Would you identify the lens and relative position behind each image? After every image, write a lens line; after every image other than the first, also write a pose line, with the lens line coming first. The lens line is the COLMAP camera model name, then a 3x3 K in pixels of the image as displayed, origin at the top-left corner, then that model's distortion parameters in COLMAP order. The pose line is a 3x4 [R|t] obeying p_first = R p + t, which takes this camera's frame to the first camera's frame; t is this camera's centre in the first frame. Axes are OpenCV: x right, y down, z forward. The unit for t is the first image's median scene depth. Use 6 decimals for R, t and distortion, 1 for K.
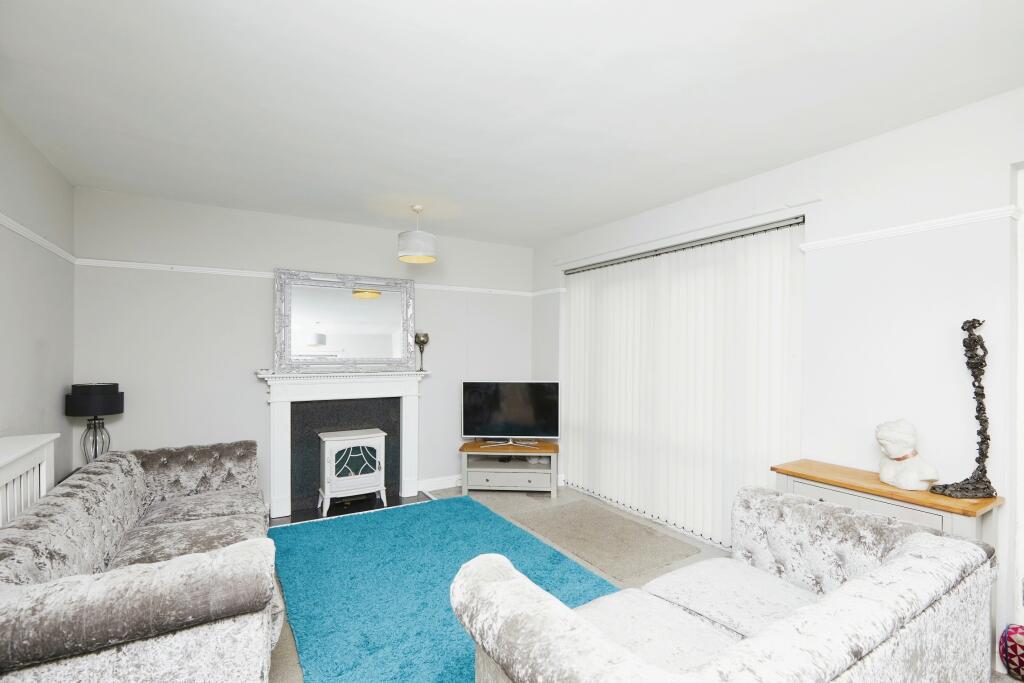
lens RADIAL K [[460.7, 0, 513.9], [0, 460.7, 353.5], [0, 0, 1]] dist [-0.001373, -0.000229]
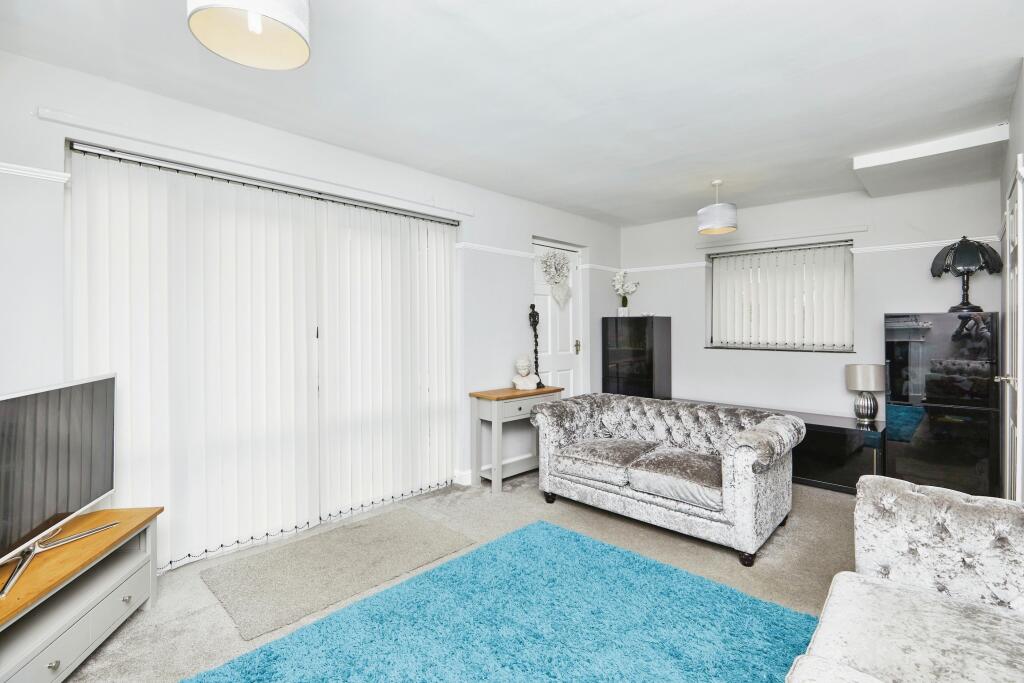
lens RADIAL K [[483.1, 0, 513.8], [0, 483.1, 327.0], [0, 0, 1]] dist [-0.001440, -0.000162]
pose [[-0.253896, -0.008509, 0.967194, -0.778034], [0.001176, 0.999958, 0.009106, 0.008469], [-0.967231, 0.003449, -0.253875, 1.130561]]
